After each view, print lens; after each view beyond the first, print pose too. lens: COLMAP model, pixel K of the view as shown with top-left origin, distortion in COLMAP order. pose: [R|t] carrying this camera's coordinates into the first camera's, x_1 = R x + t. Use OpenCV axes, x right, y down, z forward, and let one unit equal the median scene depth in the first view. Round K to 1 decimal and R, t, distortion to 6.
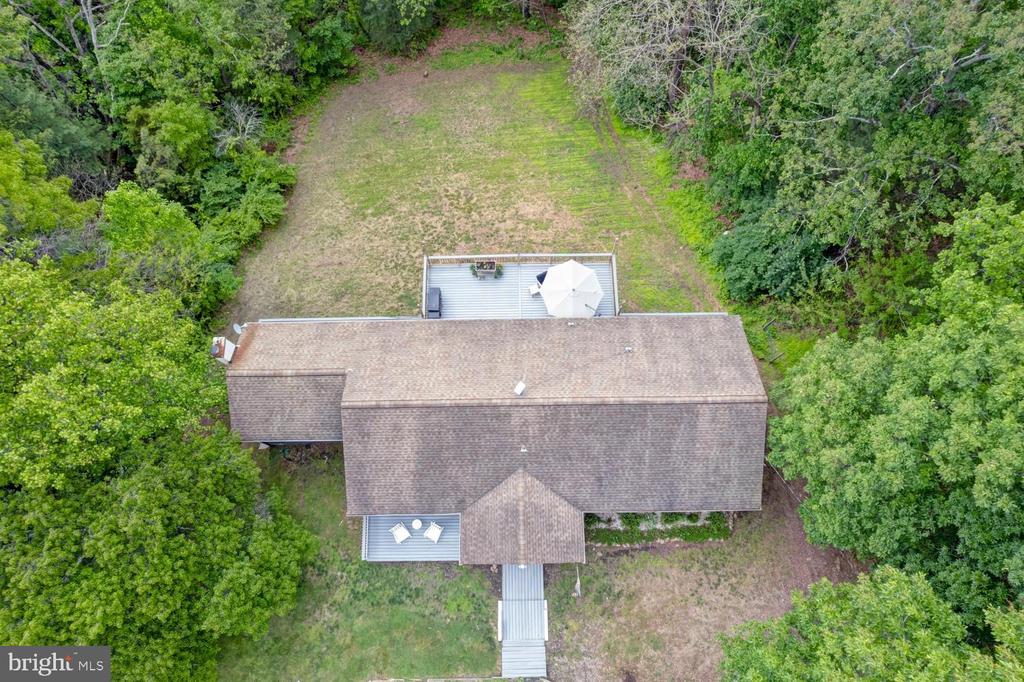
lens RADIAL K [[649.9, 0, 512.0], [0, 649.9, 341.0], [0, 0, 1]] dist [-0.070620, 0.044695]
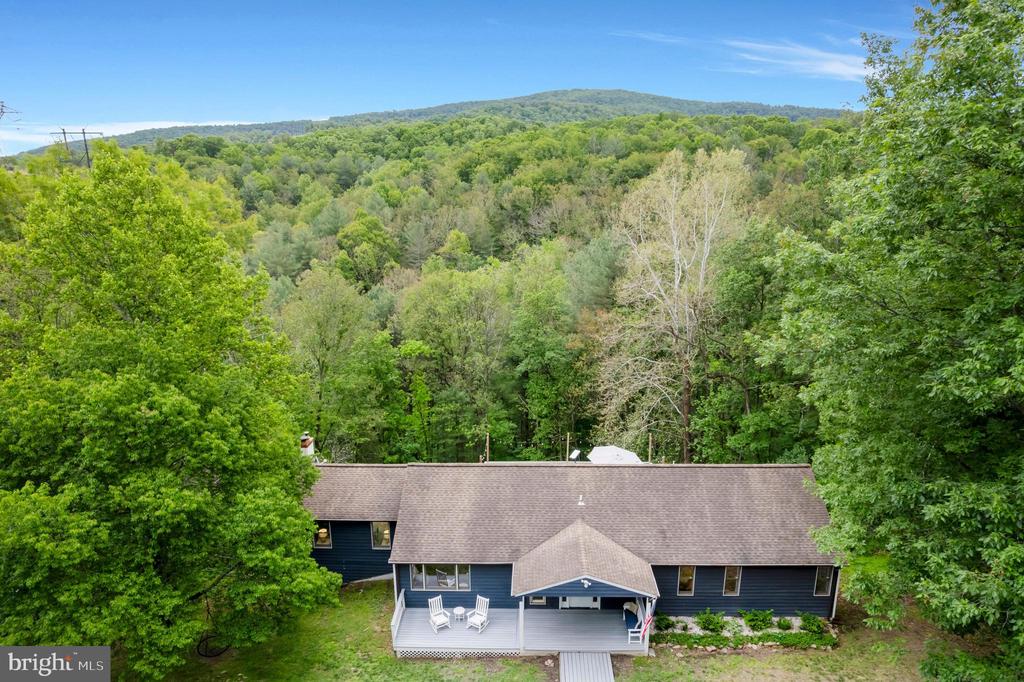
lens RADIAL K [[649.9, 0, 512.0], [0, 649.9, 341.0], [0, 0, 1]] dist [-0.070620, 0.044695]
pose [[0.998978, 0.013159, -0.043246, -0.047915], [-0.043753, 0.521867, -0.851904, 0.880780], [0.011358, 0.852925, 0.521910, 0.265392]]
